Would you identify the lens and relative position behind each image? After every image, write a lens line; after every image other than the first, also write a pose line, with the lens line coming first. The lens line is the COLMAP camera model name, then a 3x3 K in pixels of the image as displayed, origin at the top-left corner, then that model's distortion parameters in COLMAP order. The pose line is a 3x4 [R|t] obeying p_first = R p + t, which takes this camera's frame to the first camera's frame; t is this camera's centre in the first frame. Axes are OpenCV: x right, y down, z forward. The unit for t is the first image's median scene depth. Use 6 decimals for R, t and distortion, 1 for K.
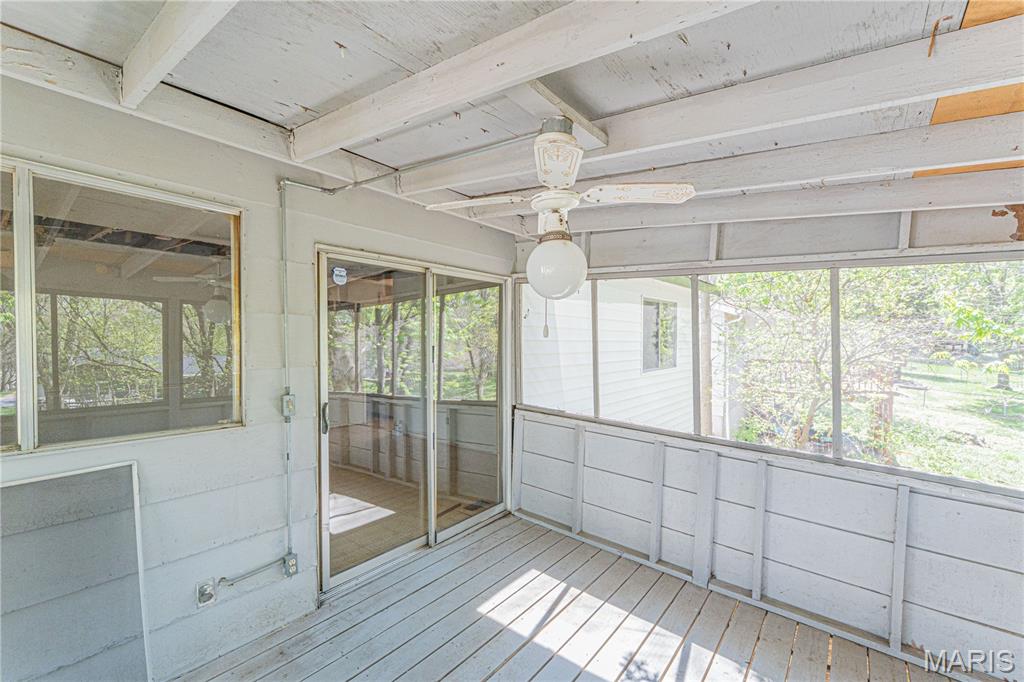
lens RADIAL K [[437.8, 0, 512.0], [0, 437.8, 341.0], [0, 0, 1]] dist [-0.002107, -0.000014]
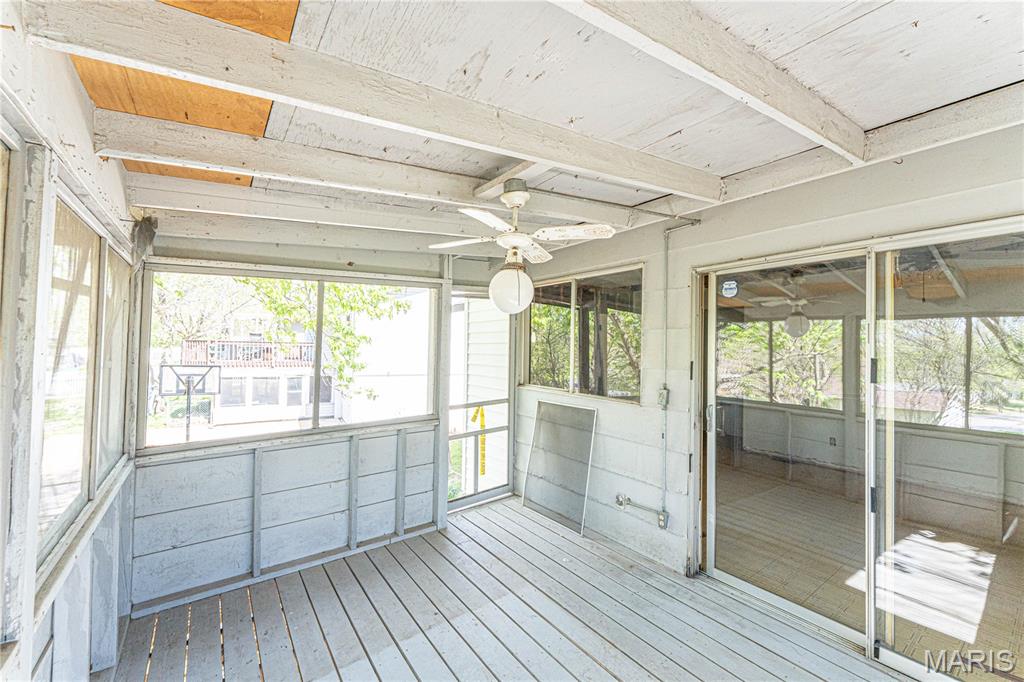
lens RADIAL K [[437.8, 0, 512.0], [0, 437.8, 341.0], [0, 0, 1]] dist [-0.002107, -0.000014]
pose [[-0.295347, -0.038281, -0.954623, 0.772431], [-0.026453, 0.999142, -0.031882, 0.024864], [0.955024, 0.015837, -0.296106, 0.812343]]
